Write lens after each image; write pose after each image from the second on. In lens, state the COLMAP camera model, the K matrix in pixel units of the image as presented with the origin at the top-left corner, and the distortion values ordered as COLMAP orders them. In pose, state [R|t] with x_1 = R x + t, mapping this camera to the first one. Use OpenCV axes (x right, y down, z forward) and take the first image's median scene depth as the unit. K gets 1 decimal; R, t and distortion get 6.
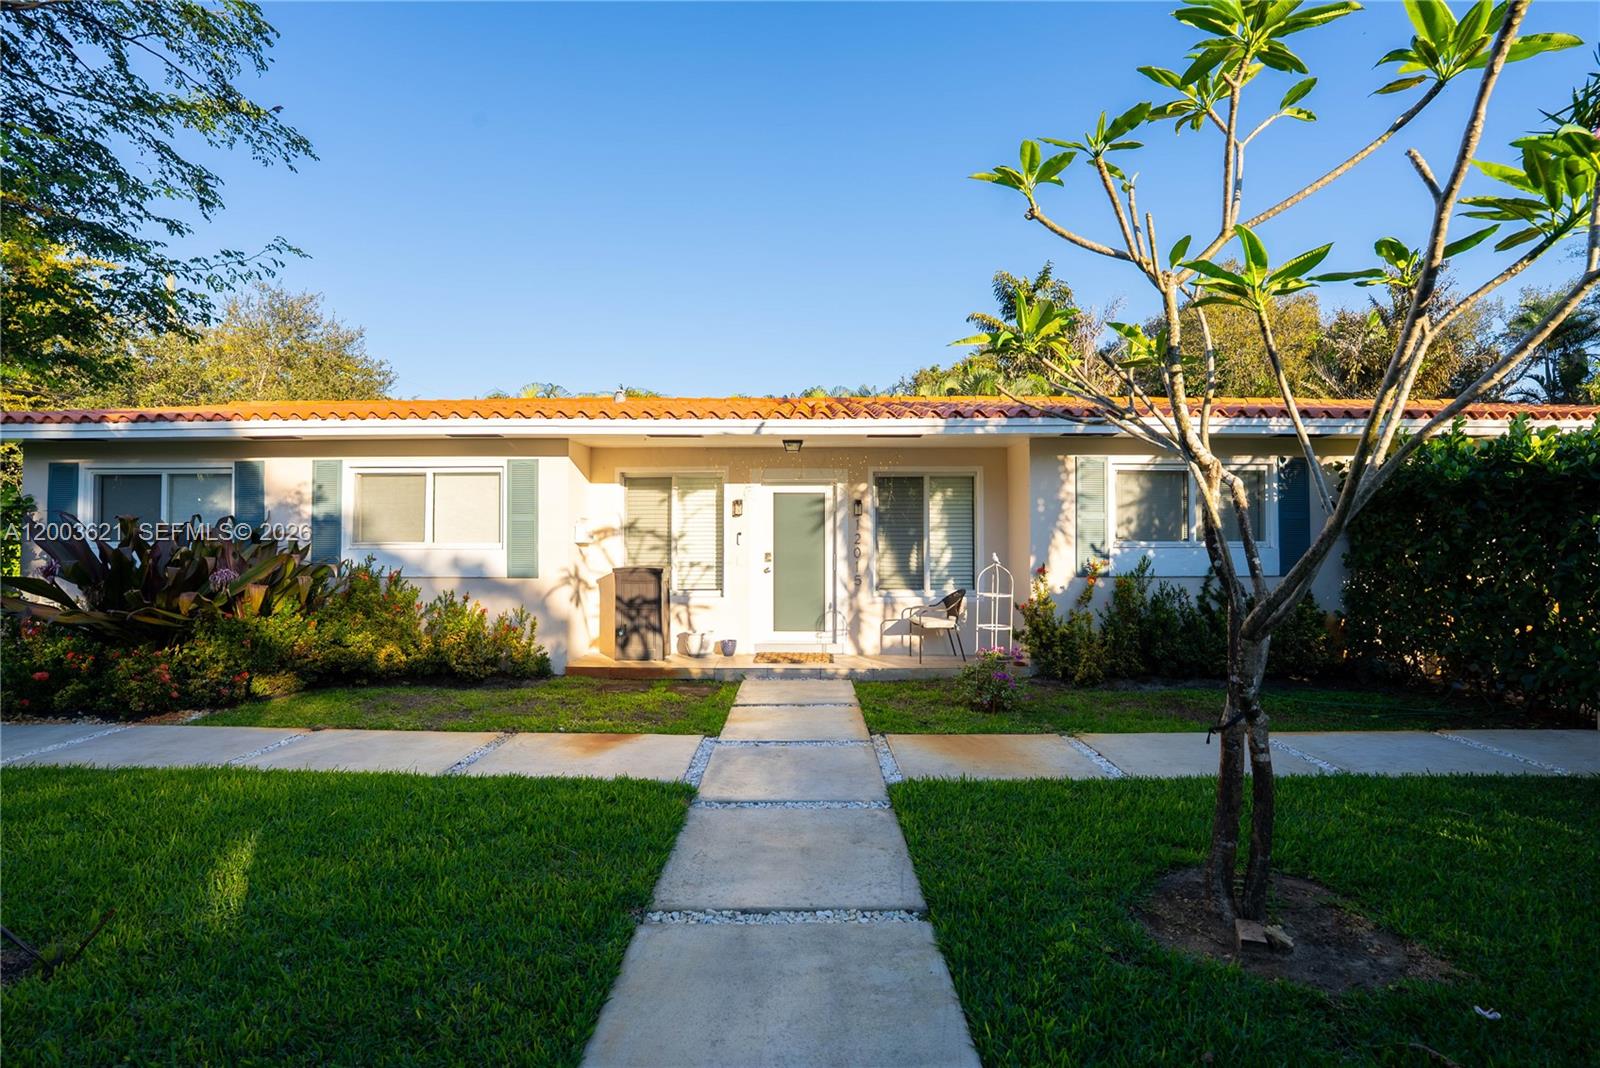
lens RADIAL K [[761.0, 0, 794.0], [0, 761.0, 526.2], [0, 0, 1]] dist [-0.068025, 0.023732]
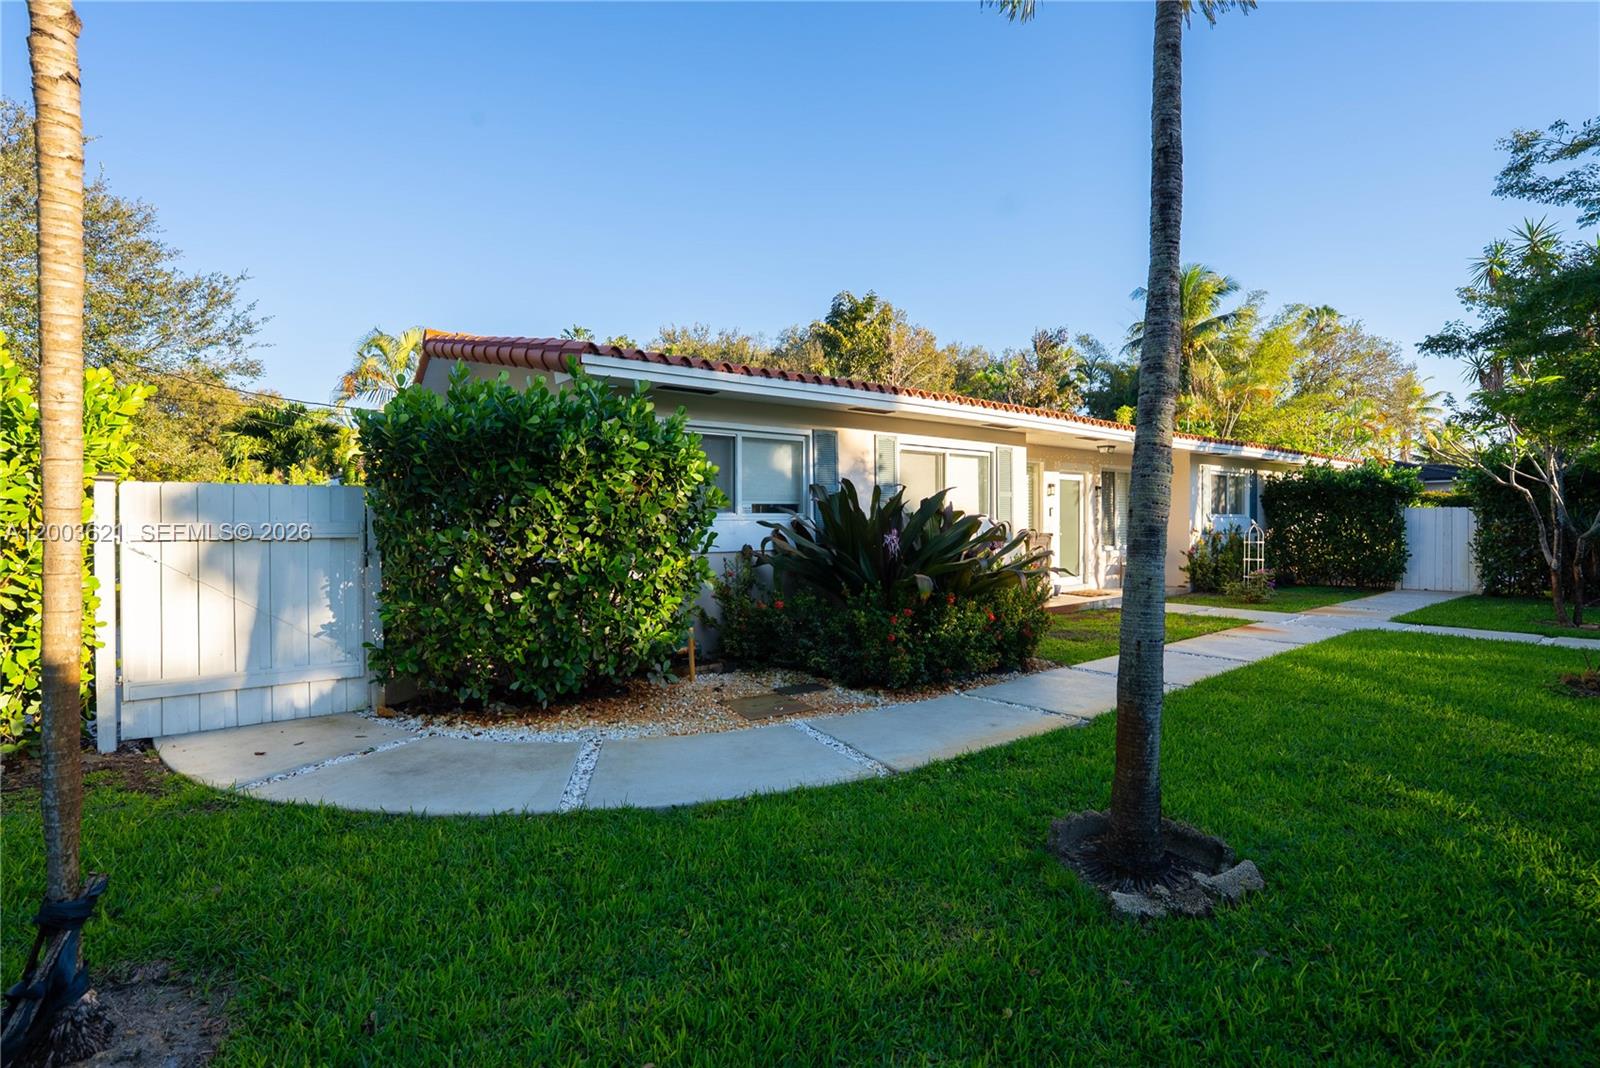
lens RADIAL K [[761.0, 0, 786.4], [0, 761.0, 536.0], [0, 0, 1]] dist [-0.068025, 0.023732]
pose [[0.802412, -0.008251, 0.596713, -1.274963], [-0.011369, 0.999512, 0.029109, 0.025664], [-0.596662, -0.030141, 0.801926, 0.193338]]
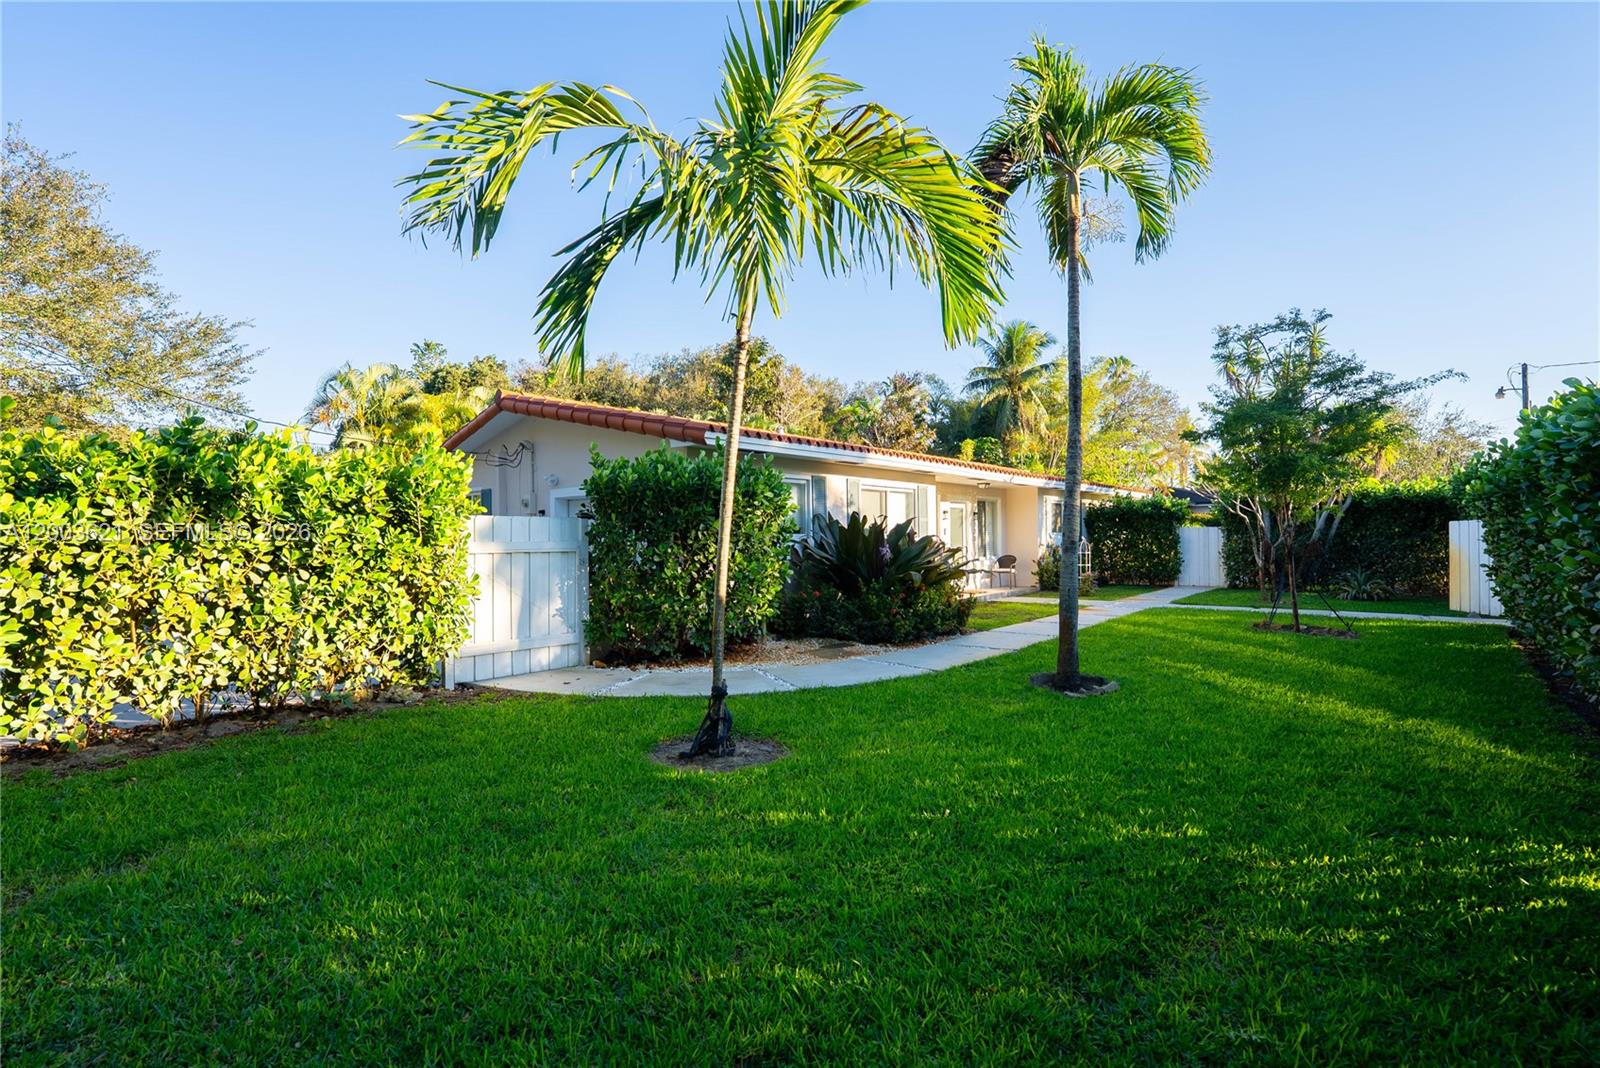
lens RADIAL K [[761.0, 0, 795.1], [0, 761.0, 535.0], [0, 0, 1]] dist [-0.068025, 0.023732]
pose [[0.653578, 0.004090, 0.756848, -1.715977], [-0.007870, 0.999968, 0.001393, 0.024606], [-0.756818, -0.006867, 0.653589, 0.072023]]
